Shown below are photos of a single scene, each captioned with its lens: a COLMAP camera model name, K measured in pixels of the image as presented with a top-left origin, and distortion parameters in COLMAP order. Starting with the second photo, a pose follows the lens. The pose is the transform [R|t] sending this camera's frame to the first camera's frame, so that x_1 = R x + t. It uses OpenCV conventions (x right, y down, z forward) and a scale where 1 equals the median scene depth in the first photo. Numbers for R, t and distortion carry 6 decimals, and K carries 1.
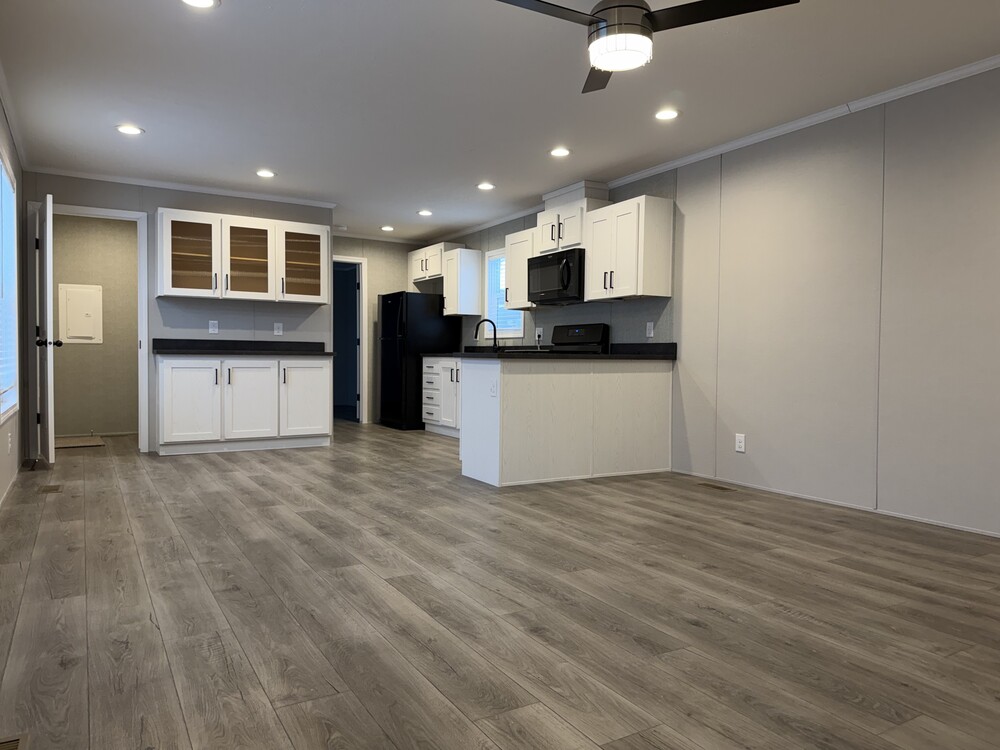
lens RADIAL K [[722.4, 0, 505.0], [0, 722.4, 376.5], [0, 0, 1]] dist [-0.003767, -0.024482]
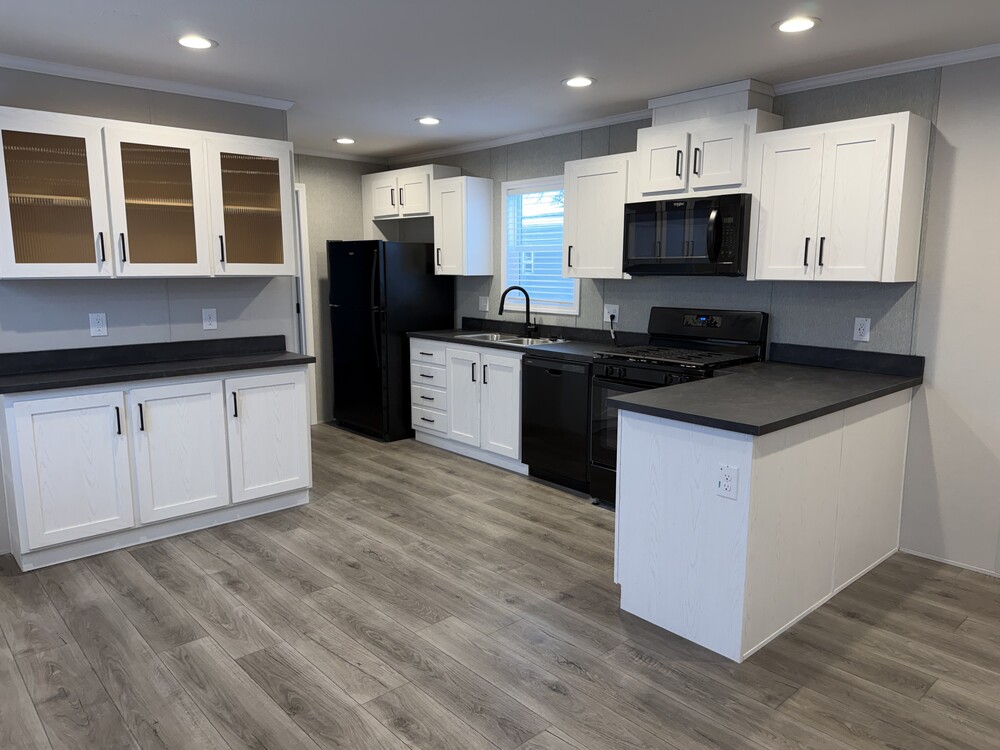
lens RADIAL K [[722.4, 0, 494.6], [0, 722.4, 379.9], [0, 0, 1]] dist [-0.003767, -0.024482]
pose [[0.981061, -0.039613, 0.189603, -0.207102], [0.013900, 0.990738, 0.135072, -0.097106], [-0.193197, -0.129878, 0.972526, 0.385055]]
